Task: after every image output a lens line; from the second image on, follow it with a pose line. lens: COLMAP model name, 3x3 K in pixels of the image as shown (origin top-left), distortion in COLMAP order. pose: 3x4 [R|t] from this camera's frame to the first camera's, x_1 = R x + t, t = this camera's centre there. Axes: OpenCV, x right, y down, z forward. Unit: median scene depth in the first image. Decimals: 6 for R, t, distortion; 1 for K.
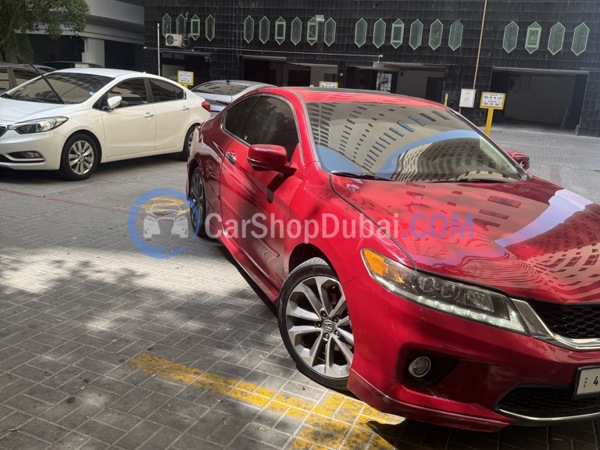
lens RADIAL K [[564.7, 0, 288.2], [0, 564.7, 227.2], [0, 0, 1]] dist [0.149816, -0.304315]
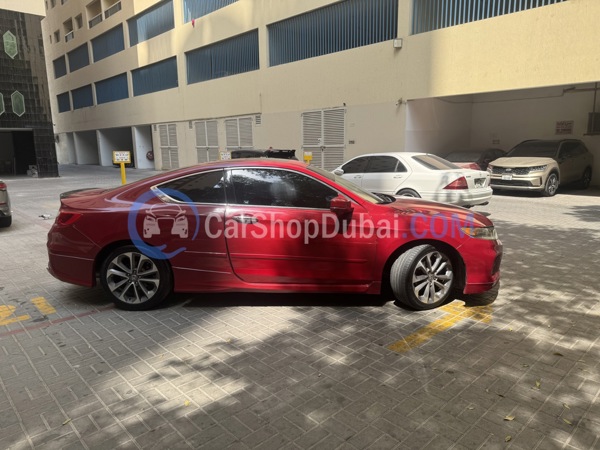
lens RADIAL K [[422.5, 0, 317.9], [0, 422.5, 225.4], [0, 0, 1]] dist [0.032158, -0.002114]
pose [[0.365083, -0.232518, 0.901471, -0.902816], [0.261303, 0.954978, 0.140494, -0.201037], [-0.893552, 0.184265, 0.409404, 0.498783]]
